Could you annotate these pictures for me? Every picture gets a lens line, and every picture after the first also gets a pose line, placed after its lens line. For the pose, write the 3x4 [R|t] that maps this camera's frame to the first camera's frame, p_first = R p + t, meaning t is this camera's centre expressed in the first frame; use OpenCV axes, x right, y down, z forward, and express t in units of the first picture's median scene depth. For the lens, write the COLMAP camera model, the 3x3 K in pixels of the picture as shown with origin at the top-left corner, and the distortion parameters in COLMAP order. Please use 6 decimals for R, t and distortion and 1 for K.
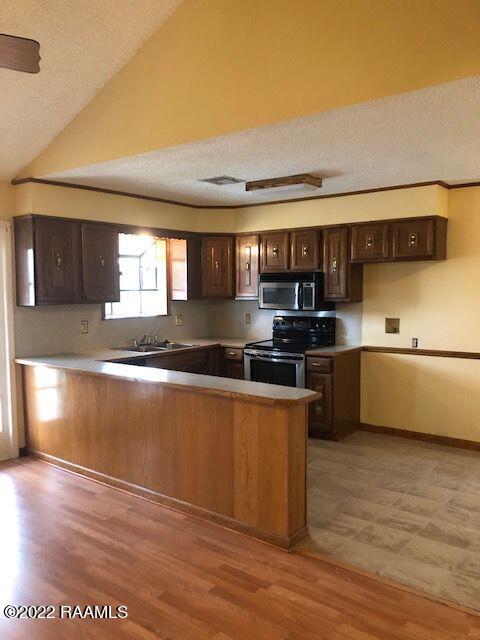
lens RADIAL K [[523.8, 0, 240.0], [0, 523.8, 320.0], [0, 0, 1]] dist [0.001735, 0.000419]
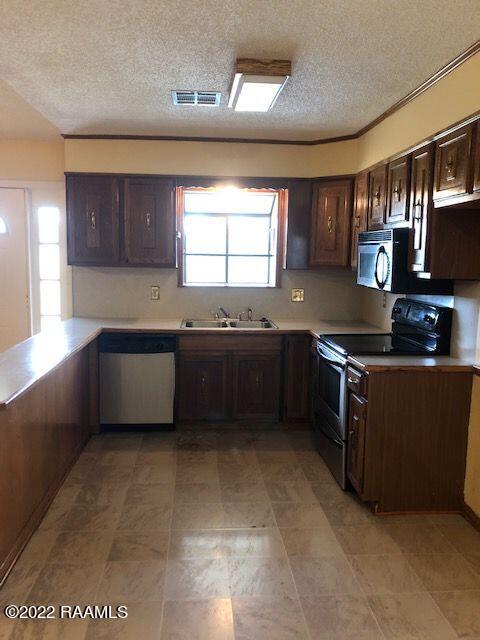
lens RADIAL K [[535.8, 0, 240.0], [0, 535.8, 320.0], [0, 0, 1]] dist [0.095508, -0.000286]
pose [[0.675569, 0.106708, -0.729534, 0.463001], [-0.067043, 0.994263, 0.083347, -0.026106], [0.734243, -0.007396, 0.678847, 0.429849]]
